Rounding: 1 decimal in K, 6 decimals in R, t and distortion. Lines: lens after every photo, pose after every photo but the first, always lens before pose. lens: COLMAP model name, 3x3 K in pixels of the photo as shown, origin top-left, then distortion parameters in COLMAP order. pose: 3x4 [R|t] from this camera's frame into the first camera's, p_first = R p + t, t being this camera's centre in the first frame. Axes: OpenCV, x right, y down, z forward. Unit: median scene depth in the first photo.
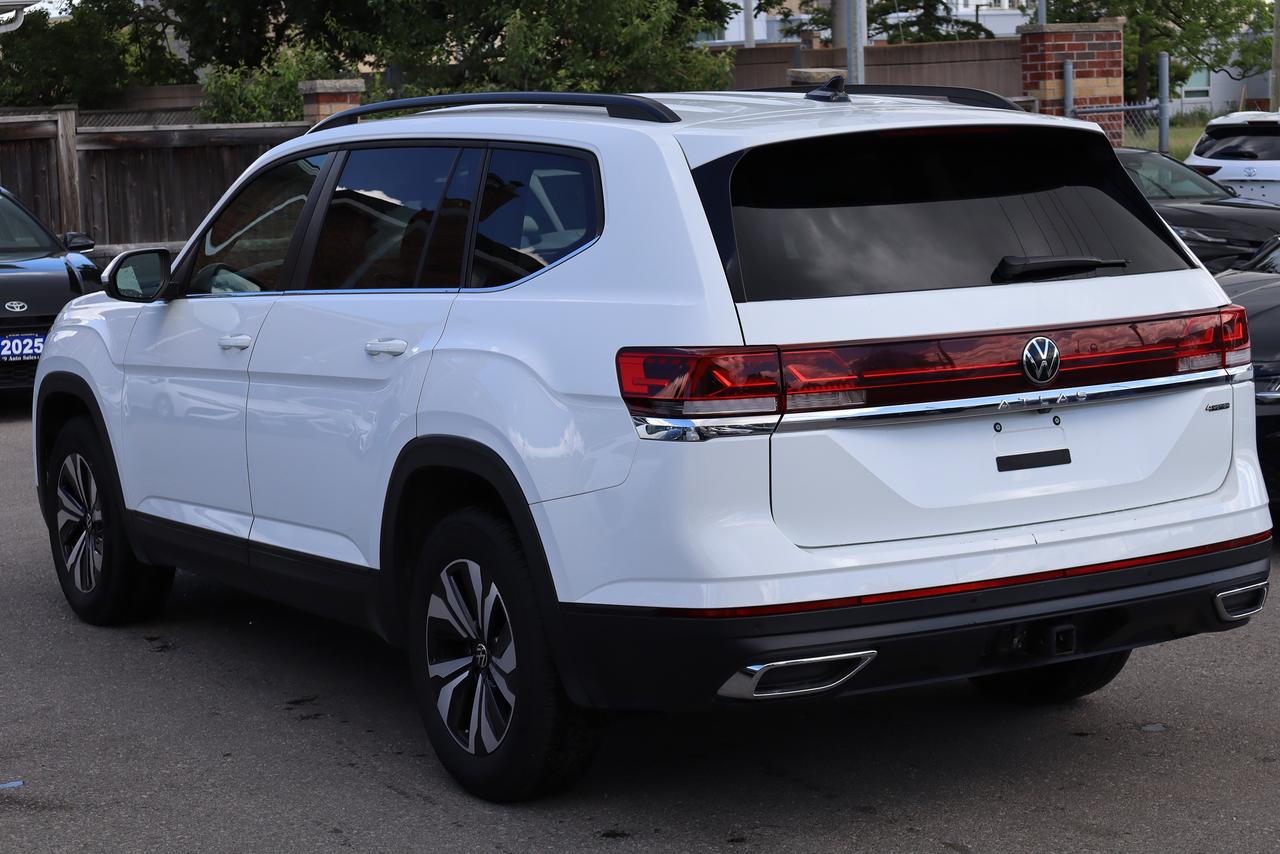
lens RADIAL K [[2676.8, 0, 640.0], [0, 2676.8, 427.0], [0, 0, 1]] dist [0.032154, 0.066764]
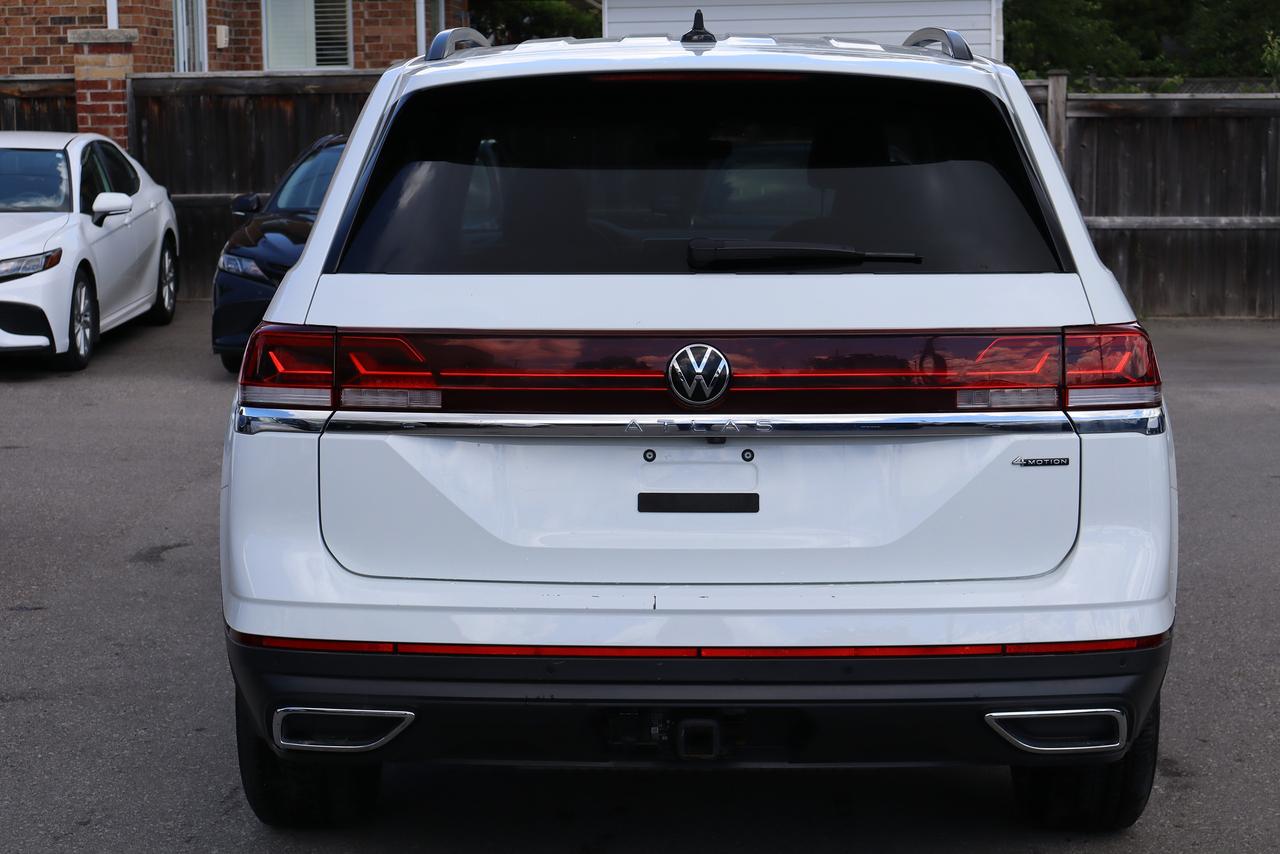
lens RADIAL K [[2637.7, 0, 640.0], [0, 2637.7, 427.0], [0, 0, 1]] dist [-0.046417, -0.114947]
pose [[0.822801, 0.091838, -0.560860, 0.553080], [-0.086570, 0.995594, 0.036023, -0.035043], [0.561698, 0.018914, 0.827126, 0.357211]]
